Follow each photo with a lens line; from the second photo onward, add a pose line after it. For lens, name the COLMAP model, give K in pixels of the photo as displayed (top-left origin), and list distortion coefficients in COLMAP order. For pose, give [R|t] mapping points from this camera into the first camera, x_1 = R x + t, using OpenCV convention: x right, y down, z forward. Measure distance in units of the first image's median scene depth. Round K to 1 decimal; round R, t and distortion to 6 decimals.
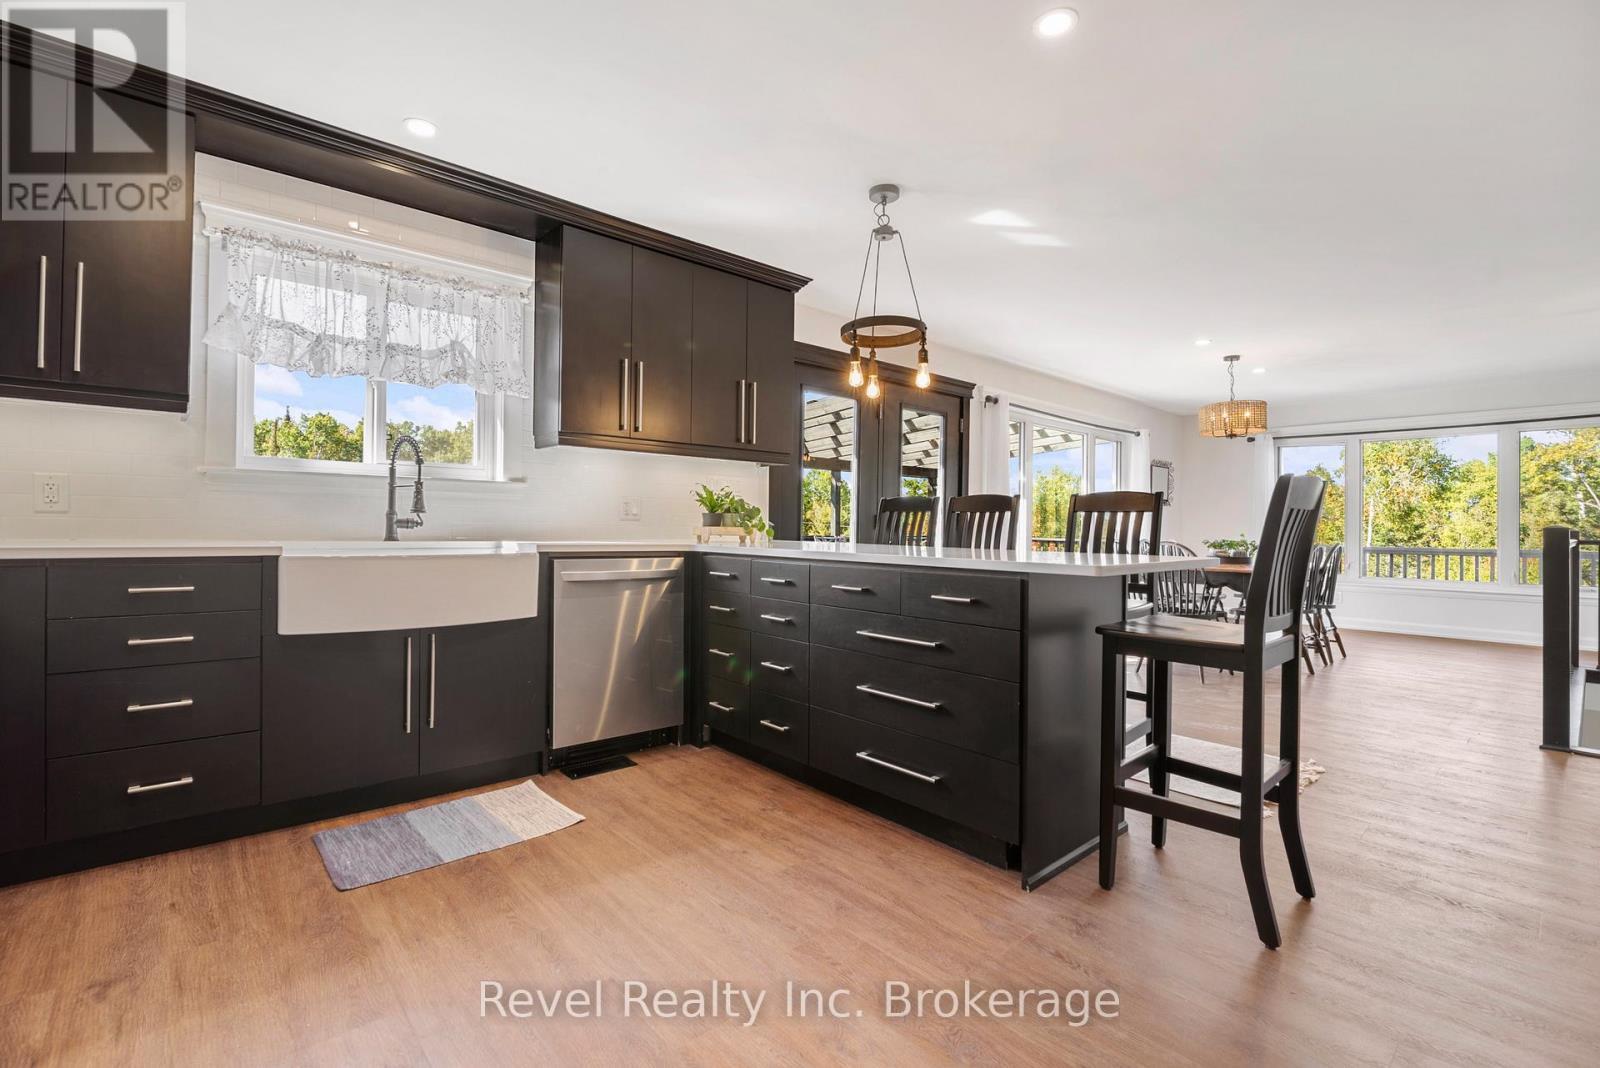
lens RADIAL K [[658.1, 0, 808.2], [0, 658.1, 537.6], [0, 0, 1]] dist [-0.014771, -0.000232]
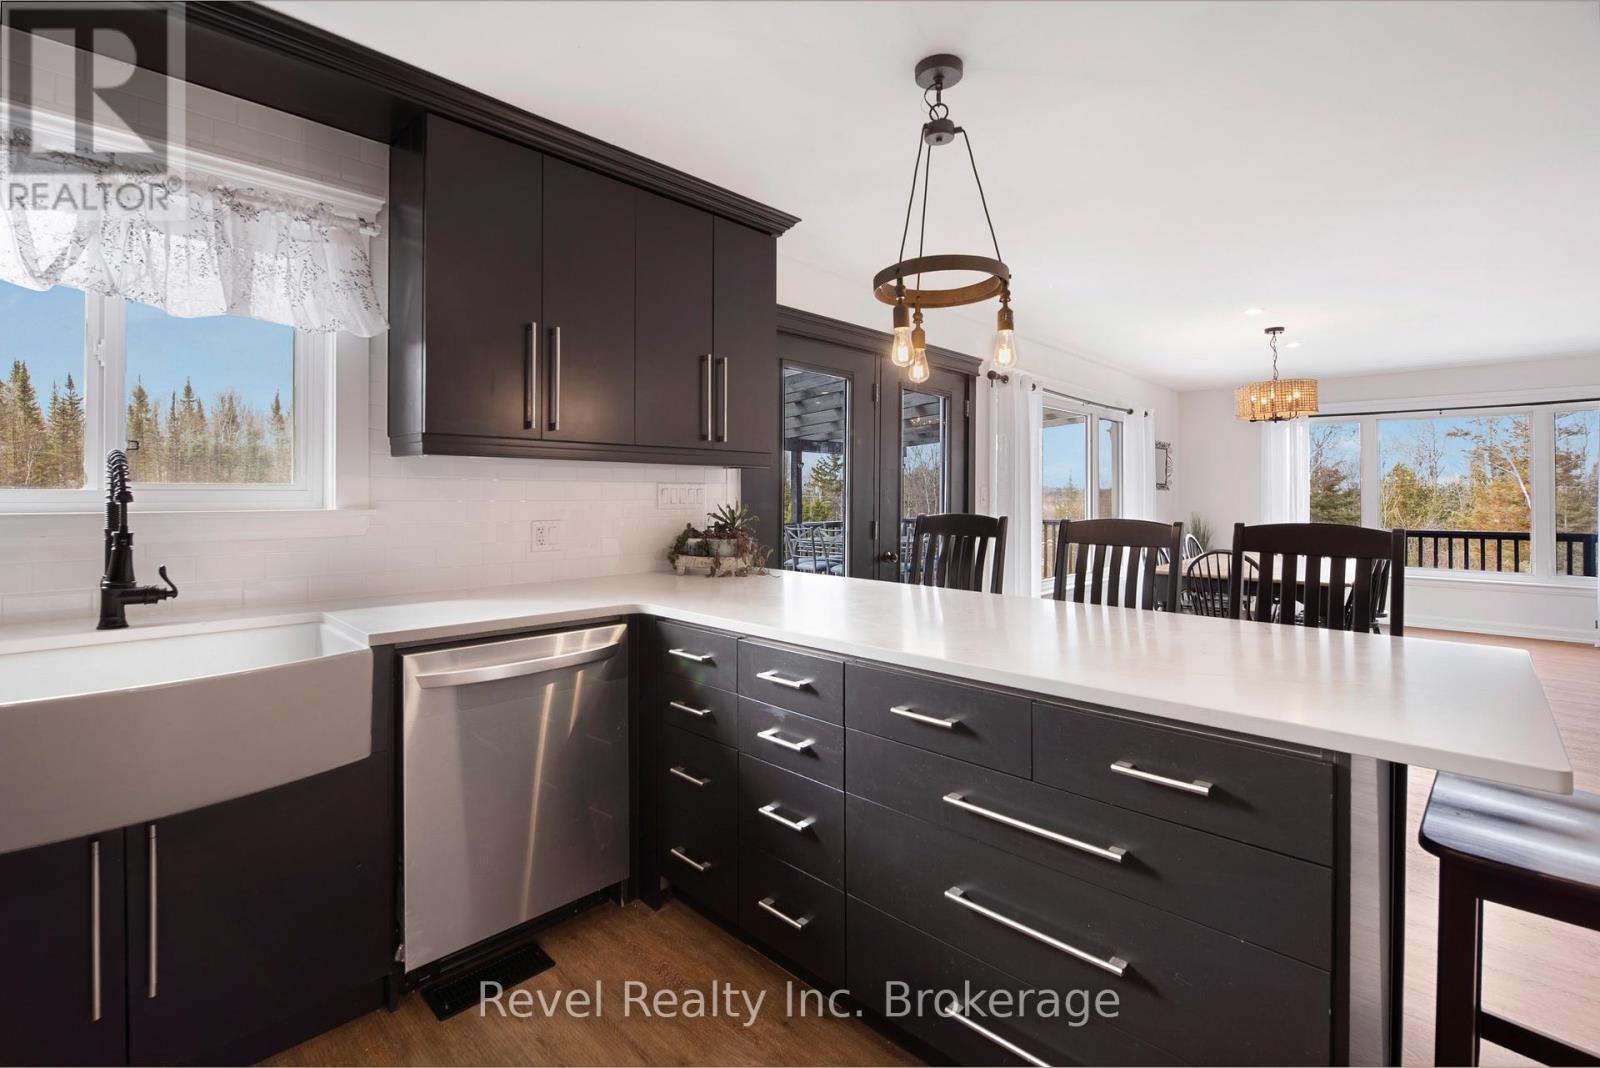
lens RADIAL K [[712.7, 0, 849.9], [0, 712.7, 494.3], [0, 0, 1]] dist [-0.010792, -0.001998]
pose [[0.992684, -0.018836, 0.119260, -0.051238], [0.023434, 0.999030, -0.037275, -0.067143], [-0.118442, 0.039797, 0.992163, 0.268052]]
